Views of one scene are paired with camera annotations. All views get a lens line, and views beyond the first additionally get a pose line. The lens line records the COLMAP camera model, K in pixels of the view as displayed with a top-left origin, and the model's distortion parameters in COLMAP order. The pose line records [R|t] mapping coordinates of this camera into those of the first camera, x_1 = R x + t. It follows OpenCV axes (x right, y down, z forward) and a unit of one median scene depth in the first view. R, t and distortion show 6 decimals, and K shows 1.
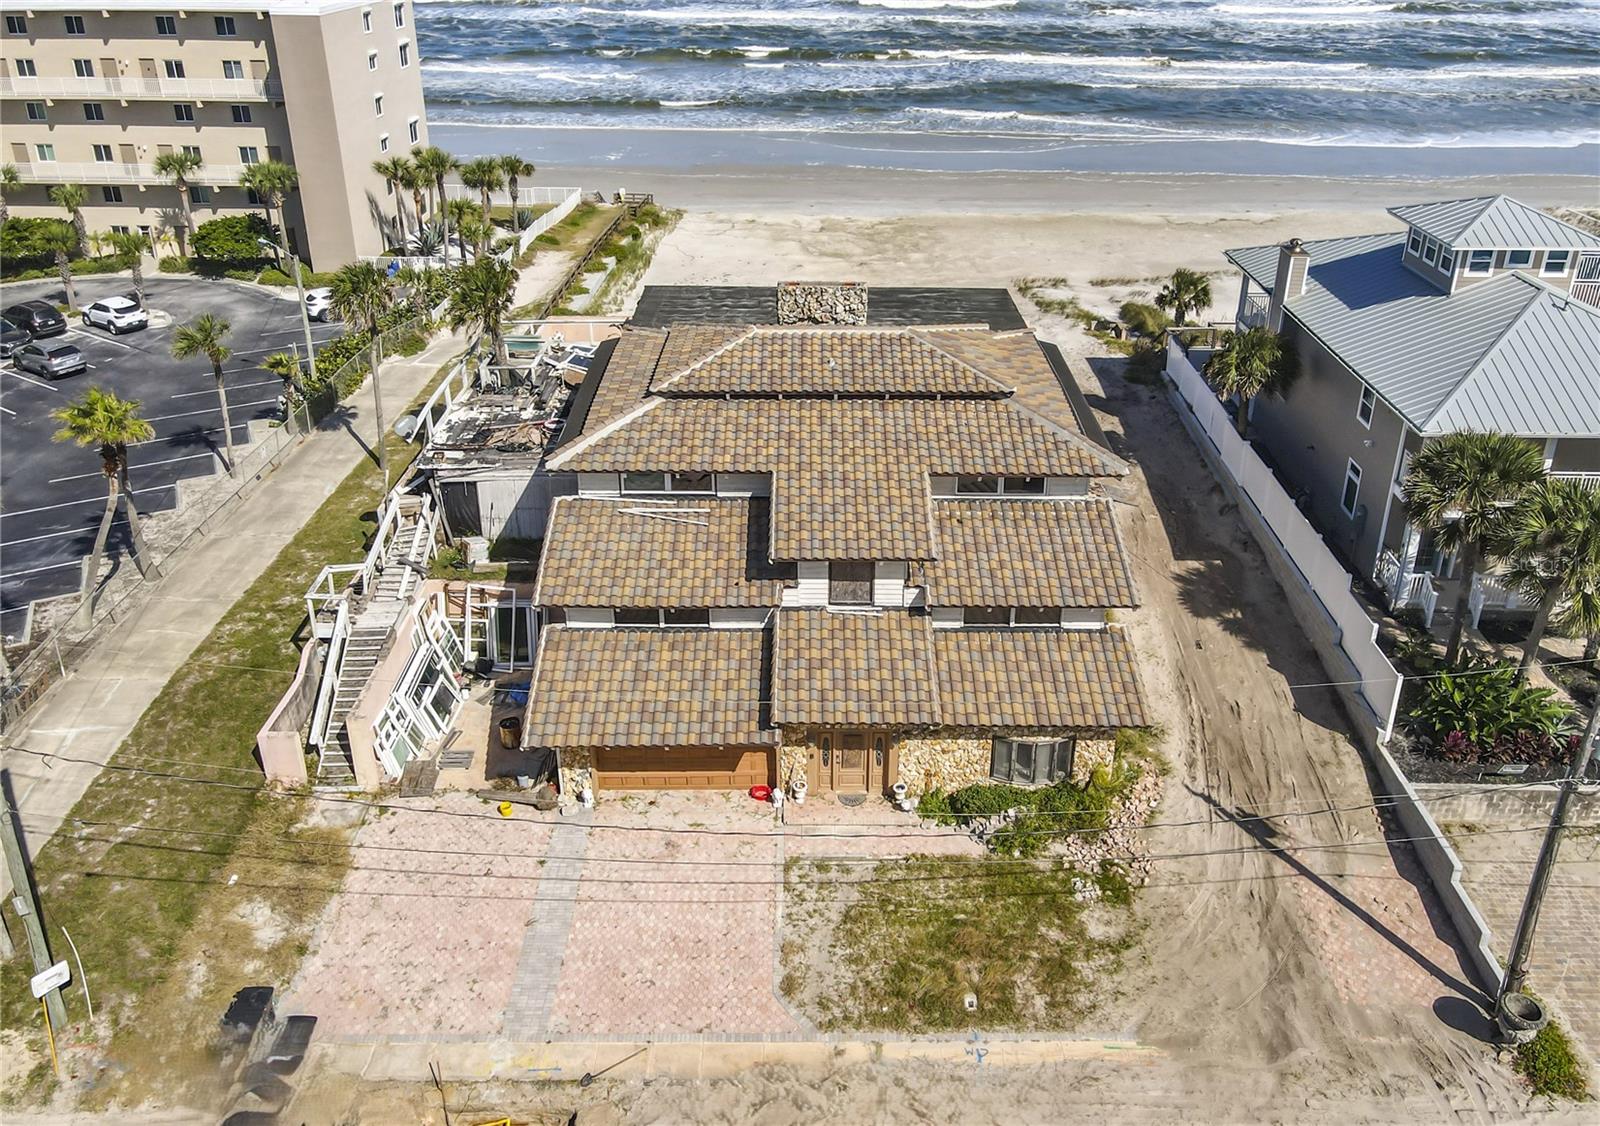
lens RADIAL K [[1234.4, 0, 818.3], [0, 1234.4, 443.9], [0, 0, 1]] dist [0.009020, 0.002052]
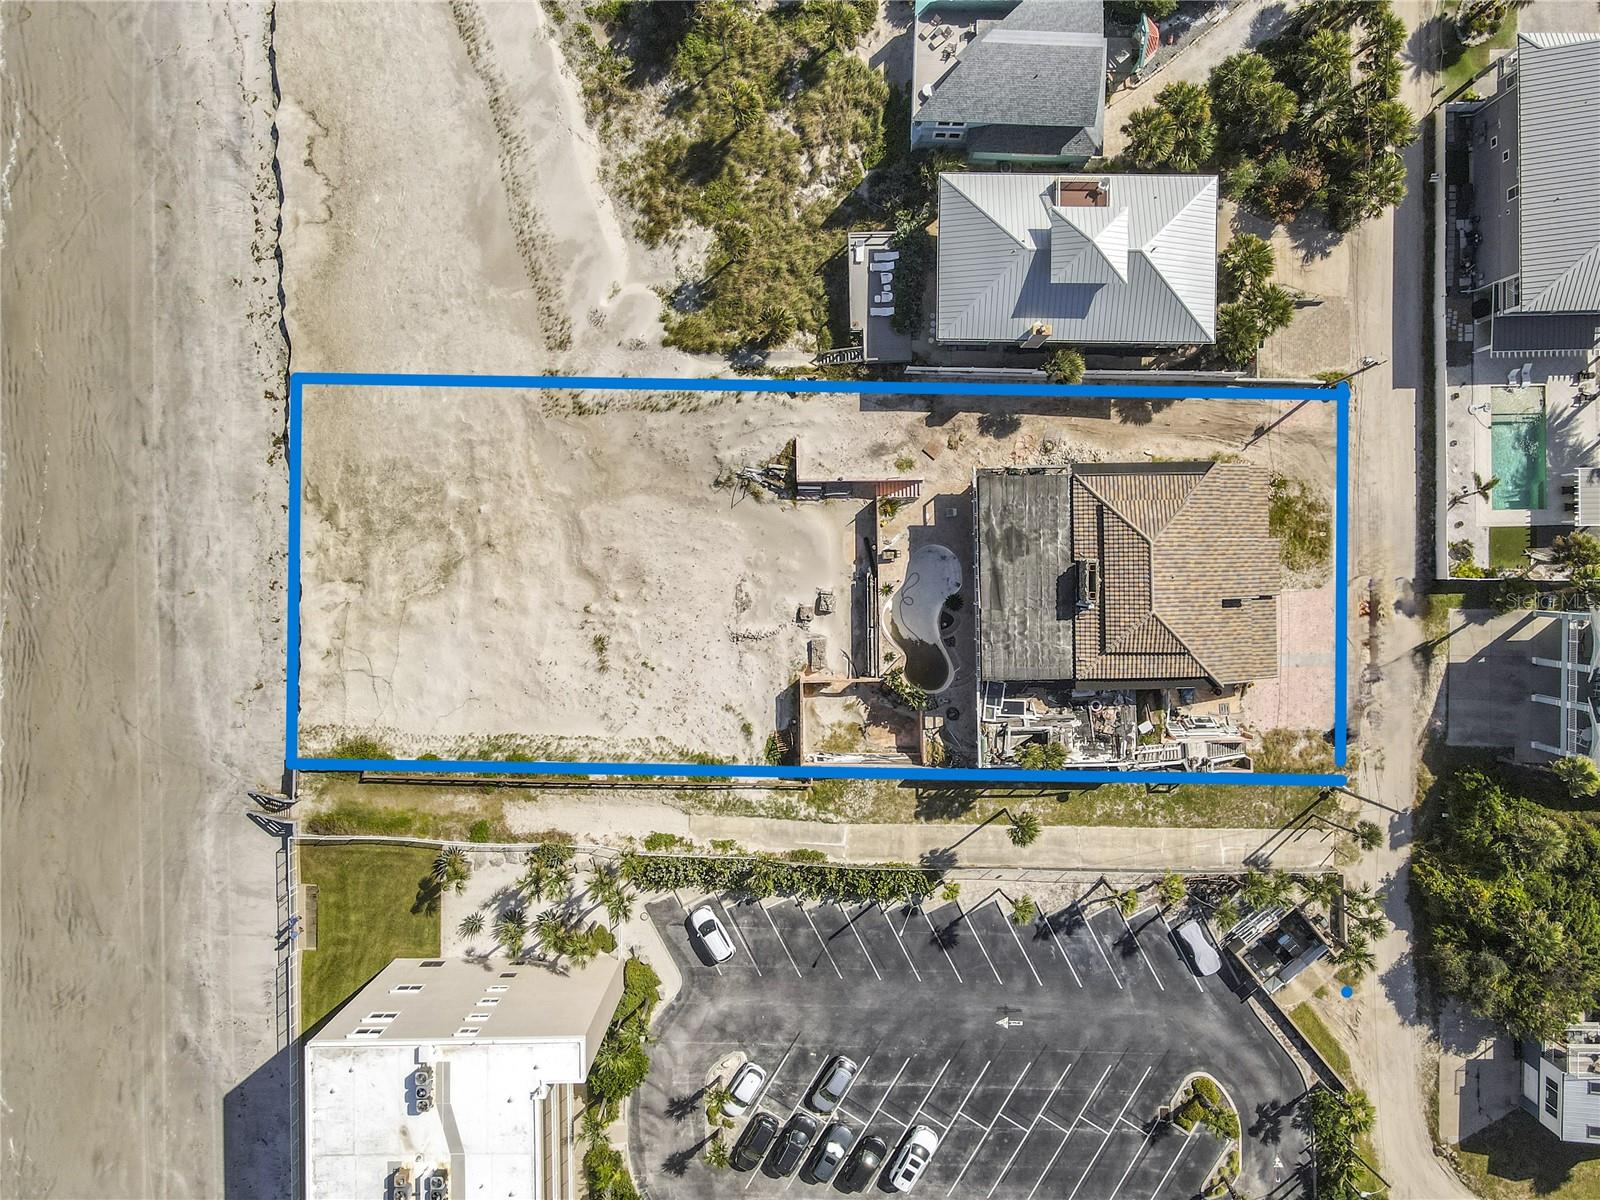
lens RADIAL K [[1263.5, 0, 798.1], [0, 1263.5, 550.0], [0, 0, 1]] dist [-0.009290, 0.045684]
pose [[-0.010976, -0.999929, -0.004704, 0.091651], [0.412515, -0.008813, 0.910908, -2.818149], [-0.910885, 0.008058, 0.412583, 0.724531]]
